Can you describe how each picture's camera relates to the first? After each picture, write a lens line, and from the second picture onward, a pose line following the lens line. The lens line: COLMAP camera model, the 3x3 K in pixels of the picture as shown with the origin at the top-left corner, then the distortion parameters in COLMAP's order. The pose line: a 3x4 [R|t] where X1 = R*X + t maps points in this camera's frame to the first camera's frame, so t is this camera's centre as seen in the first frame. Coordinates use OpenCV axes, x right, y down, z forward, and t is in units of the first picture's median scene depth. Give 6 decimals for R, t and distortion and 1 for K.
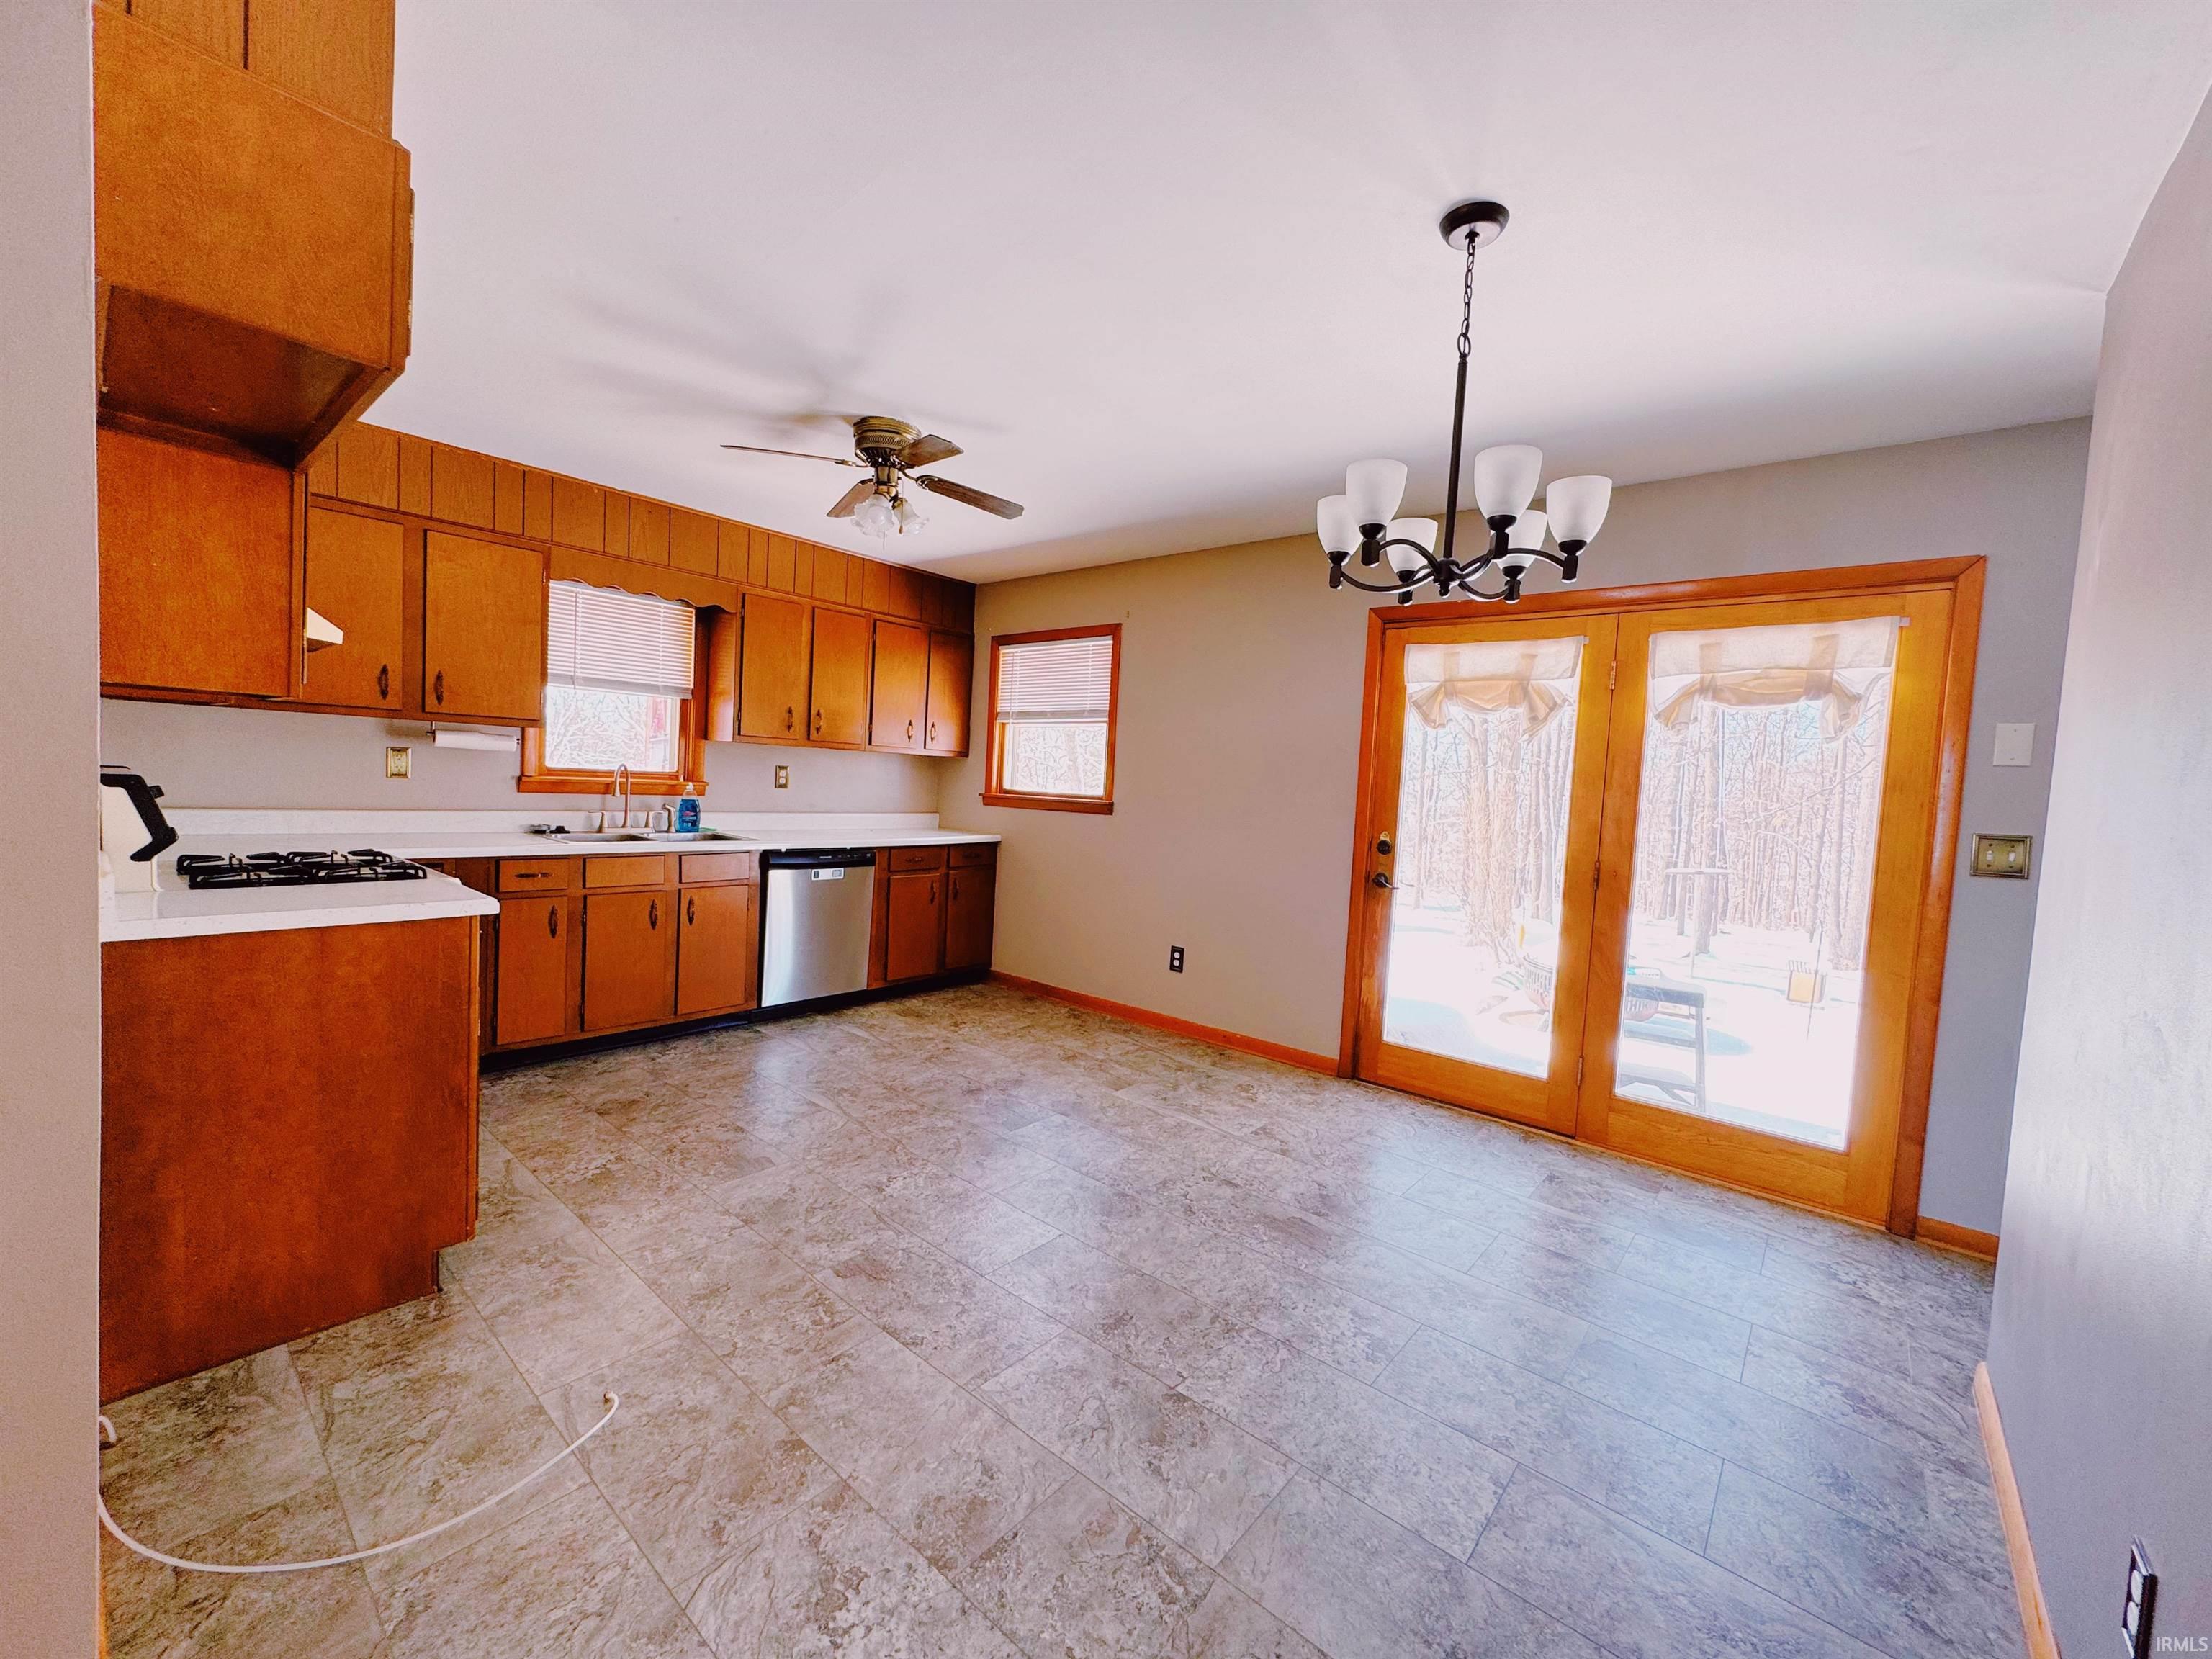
lens RADIAL K [[880.3, 0, 1100.7], [0, 880.3, 829.4], [0, 0, 1]] dist [-0.002722, 0.000347]
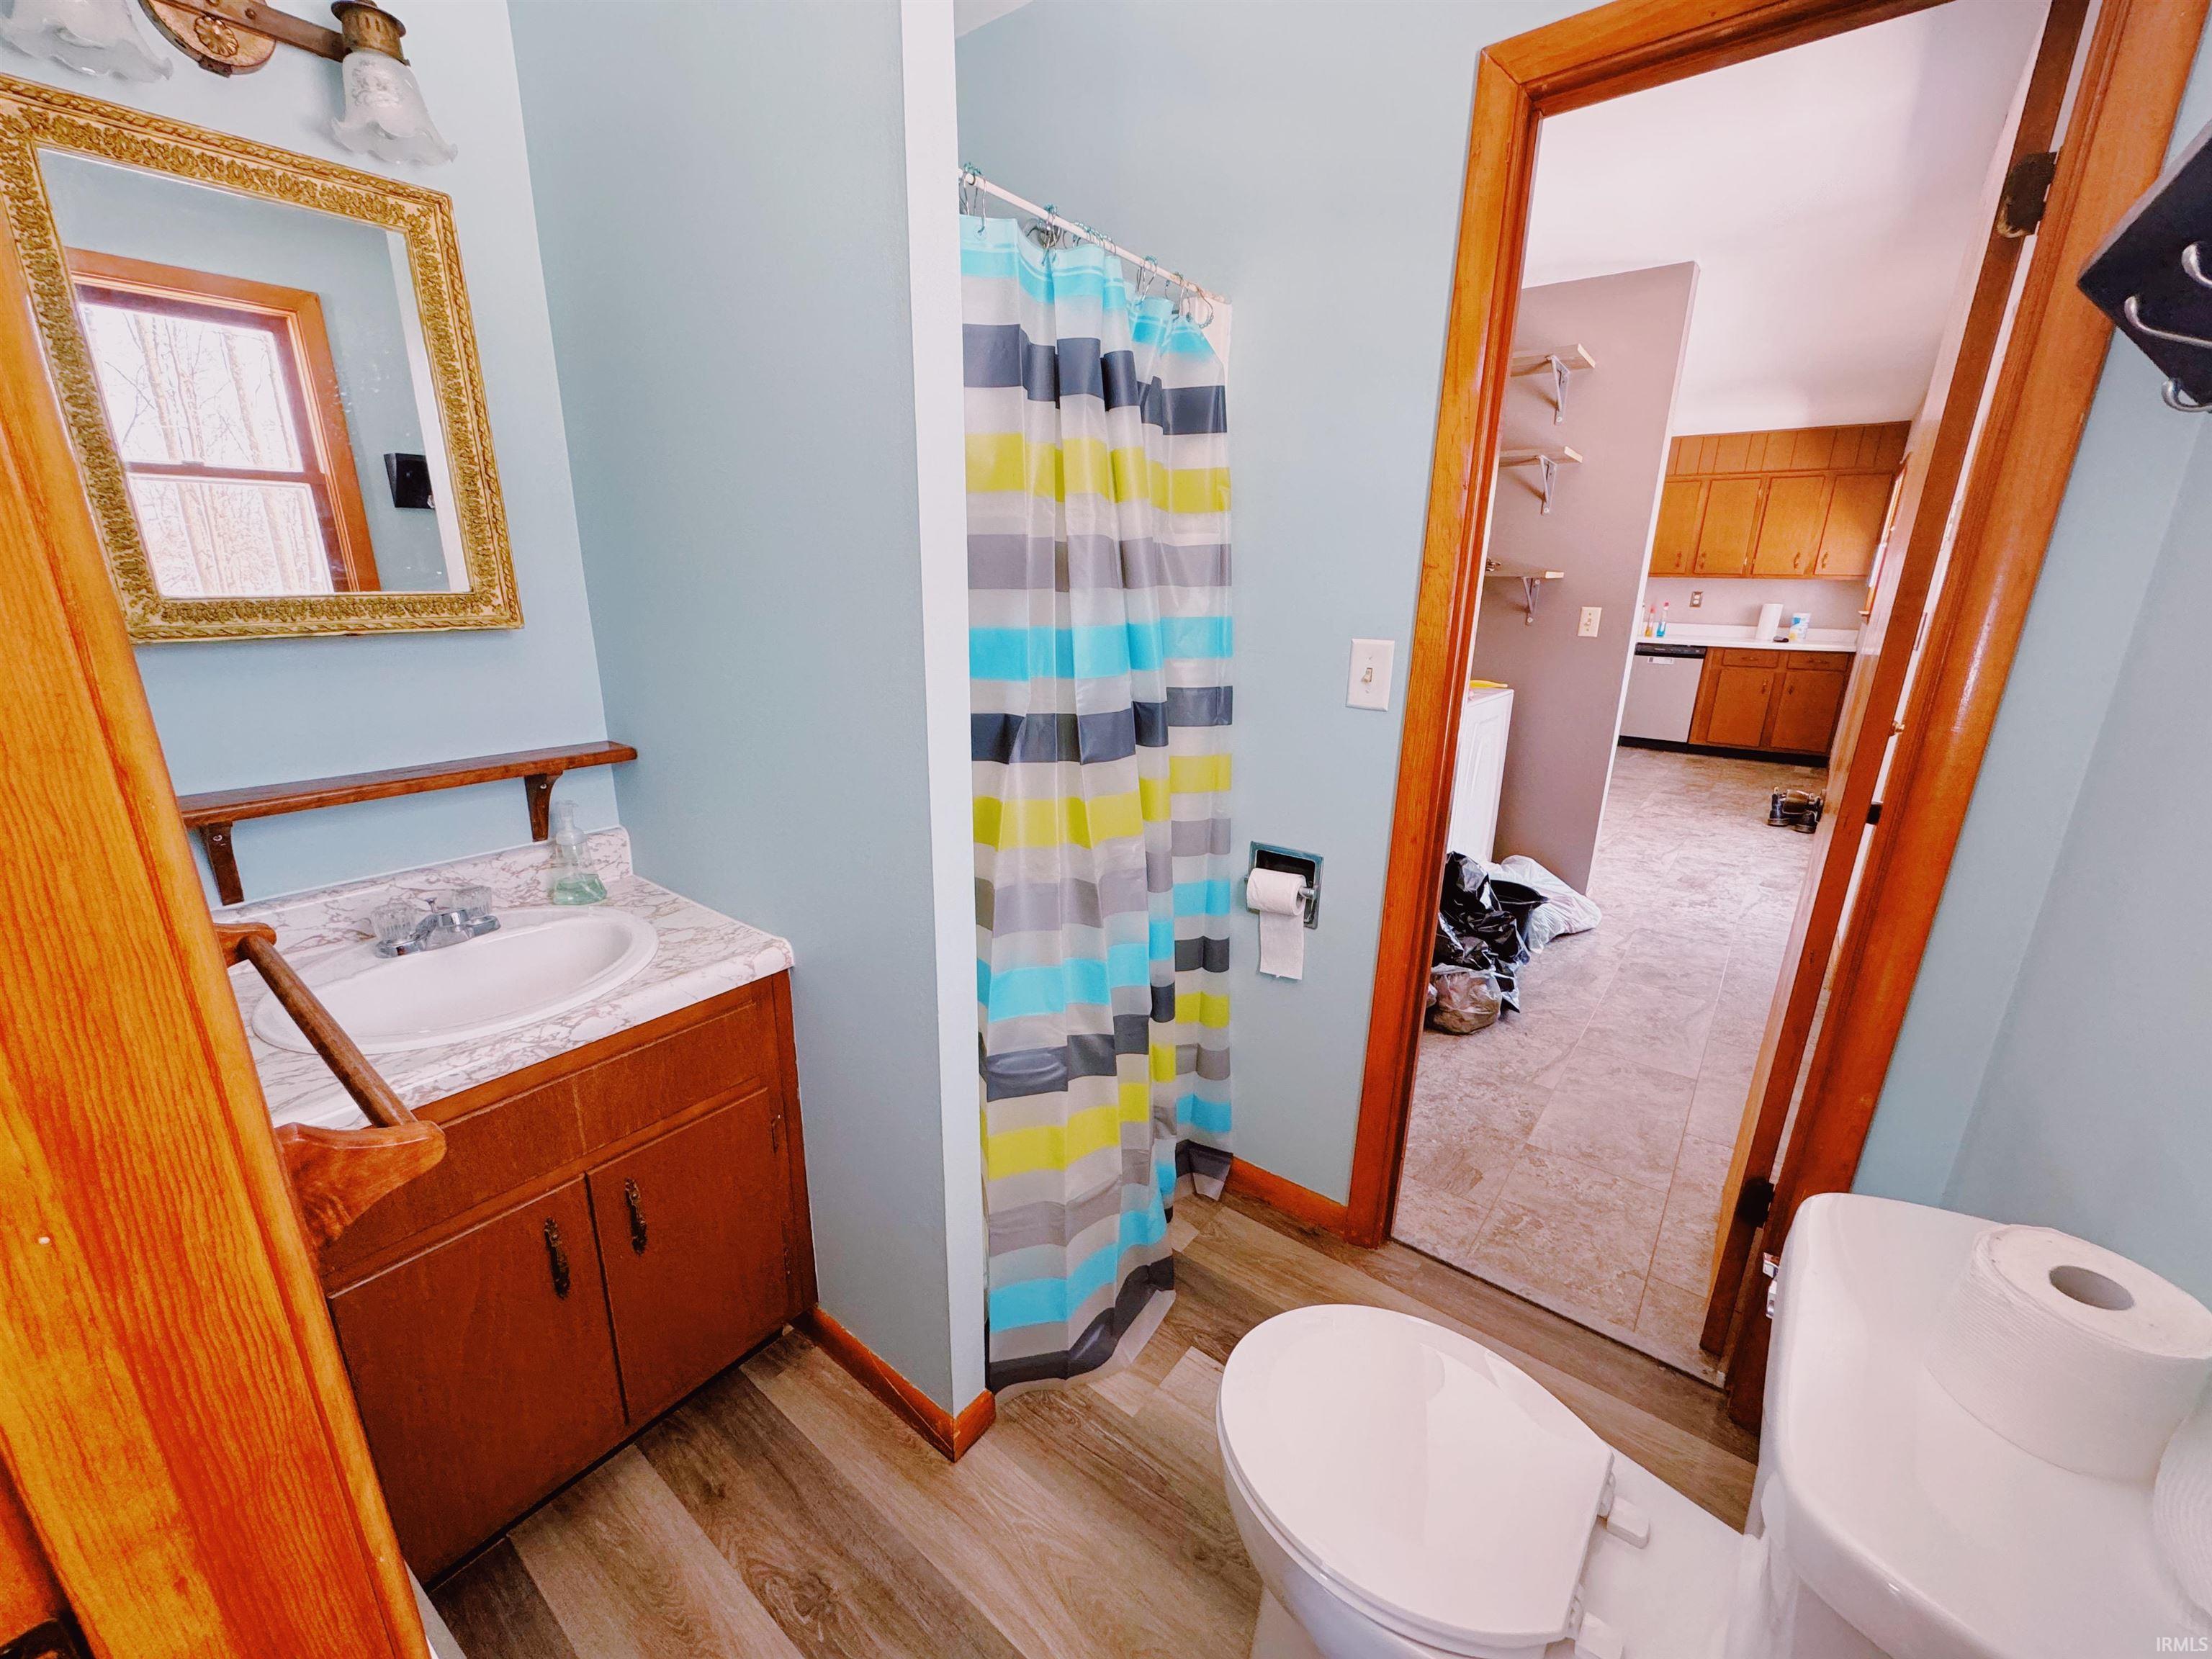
lens RADIAL K [[880.3, 0, 1105.8], [0, 880.3, 829.1], [0, 0, 1]] dist [-0.002722, 0.000347]
pose [[0.043586, 0.228149, -0.972650, 1.483661], [-0.069885, 0.971887, 0.224838, 0.071031], [0.996602, 0.058174, 0.058305, -0.083526]]
